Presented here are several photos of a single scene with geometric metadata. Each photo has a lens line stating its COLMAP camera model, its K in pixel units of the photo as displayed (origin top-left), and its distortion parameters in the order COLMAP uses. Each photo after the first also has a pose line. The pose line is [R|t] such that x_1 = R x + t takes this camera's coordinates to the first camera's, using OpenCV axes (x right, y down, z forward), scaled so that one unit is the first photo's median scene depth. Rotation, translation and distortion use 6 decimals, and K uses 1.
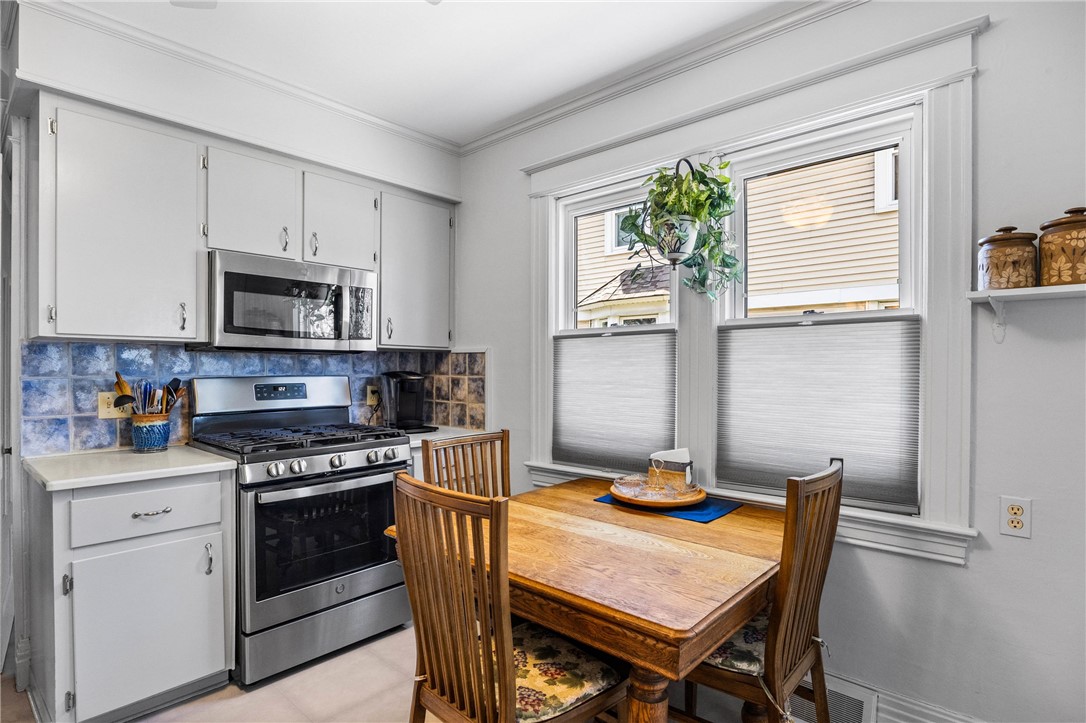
lens RADIAL K [[565.6, 0, 546.1], [0, 565.6, 368.2], [0, 0, 1]] dist [-0.002087, -0.000795]
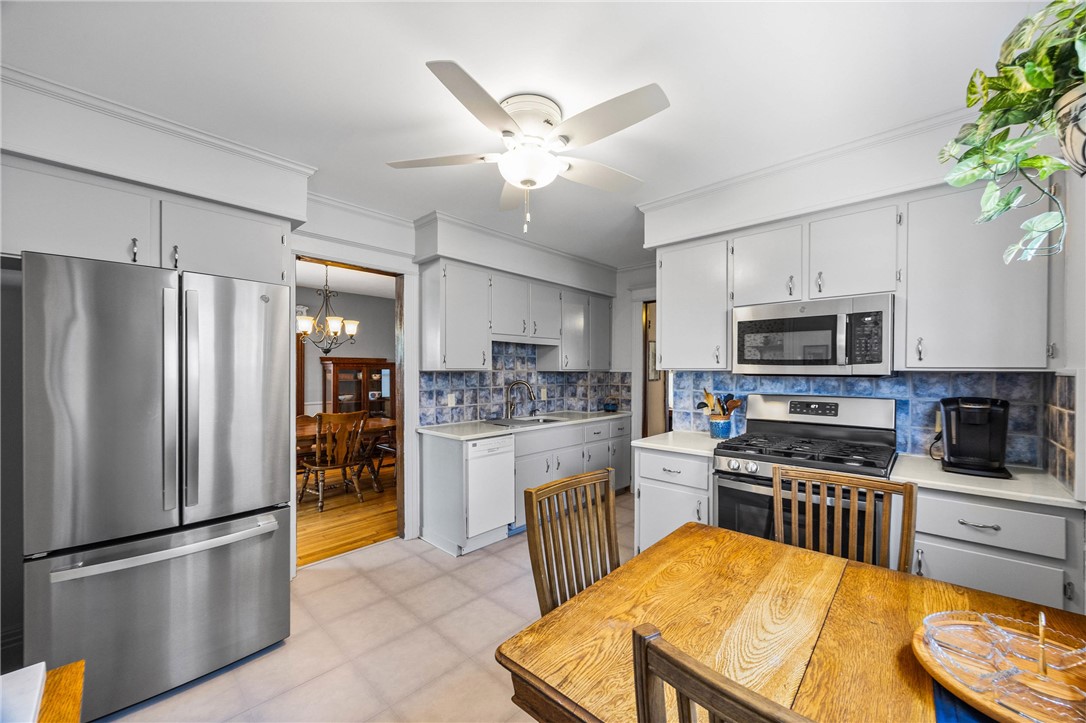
lens RADIAL K [[425.1, 0, 551.2], [0, 425.1, 369.3], [0, 0, 1]] dist [-0.002150, 0.000325]
pose [[-0.015057, -0.004534, -0.999876, 0.517194], [-0.003570, 0.999984, -0.004480, -0.042103], [0.999880, 0.003502, -0.015073, 0.529686]]
